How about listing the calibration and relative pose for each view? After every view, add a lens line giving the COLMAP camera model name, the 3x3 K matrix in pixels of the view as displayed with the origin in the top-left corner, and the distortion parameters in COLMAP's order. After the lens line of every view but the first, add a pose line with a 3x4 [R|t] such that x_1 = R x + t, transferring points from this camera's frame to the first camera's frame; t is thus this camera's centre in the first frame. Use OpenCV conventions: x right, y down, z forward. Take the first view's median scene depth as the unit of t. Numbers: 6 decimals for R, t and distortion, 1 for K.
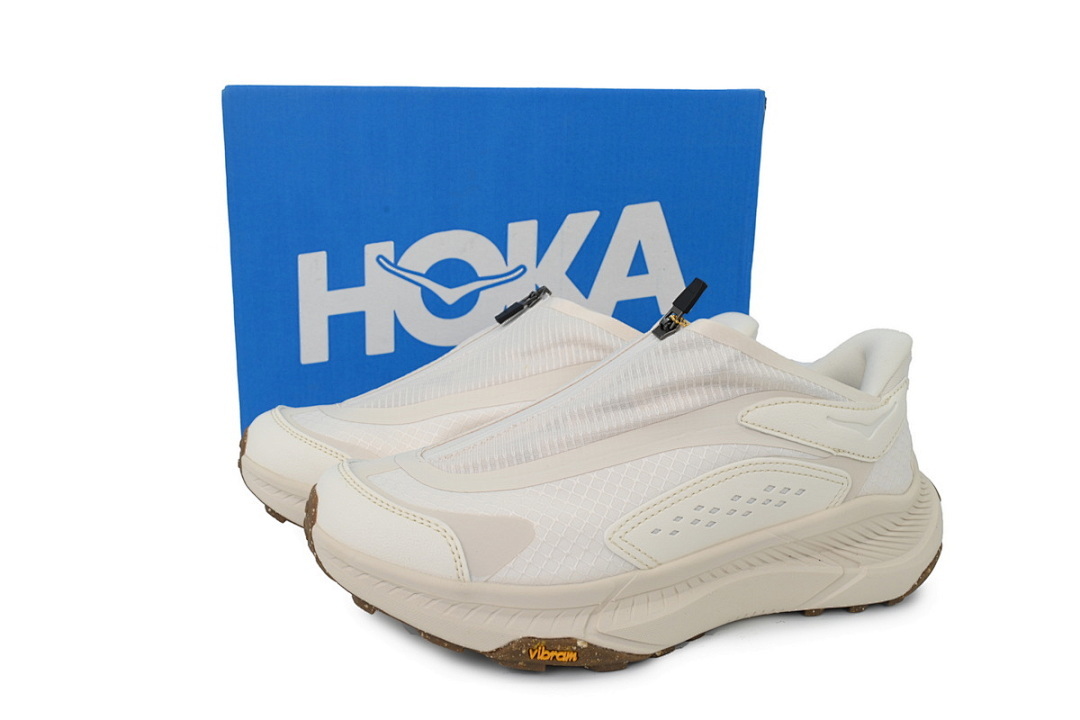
lens RADIAL K [[860.3, 0, 542.7], [0, 860.3, 358.6], [0, 0, 1]] dist [-0.009070, -0.003943]
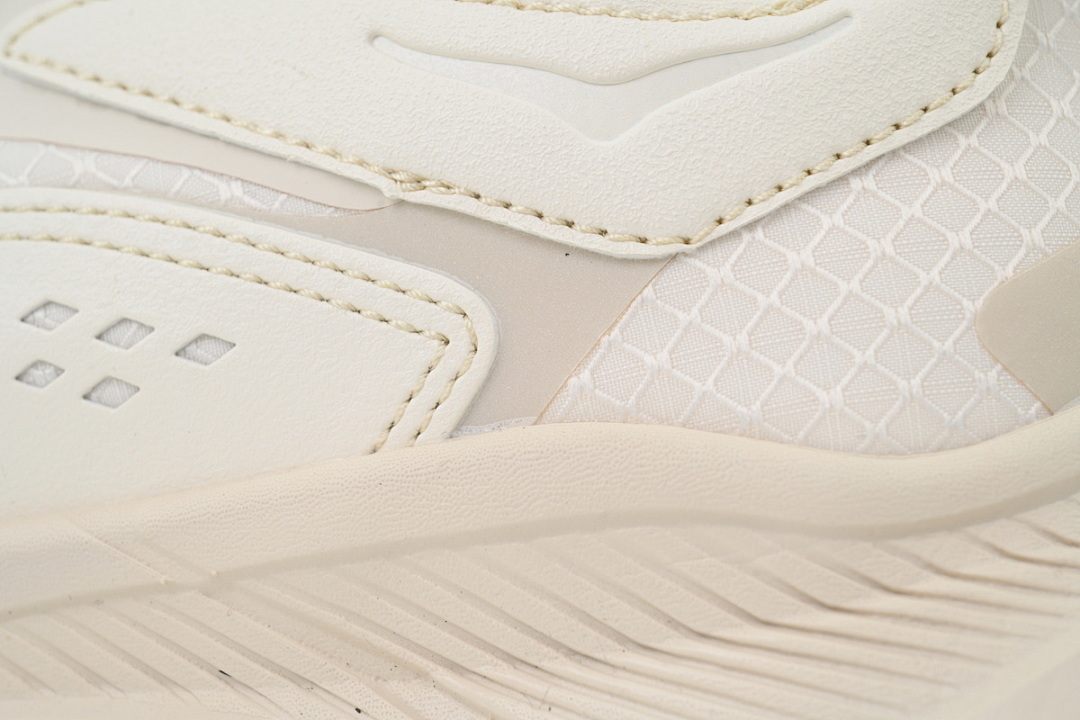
lens RADIAL K [[3093.7, 0, 540.4], [0, 3093.7, 360.0], [0, 0, 1]] dist [0.093042, 0.000000]
pose [[0.772996, -0.072059, -0.630305, 0.896250], [-0.116716, 0.960417, -0.252937, 0.360264], [0.623582, 0.269086, 0.733988, 0.469843]]
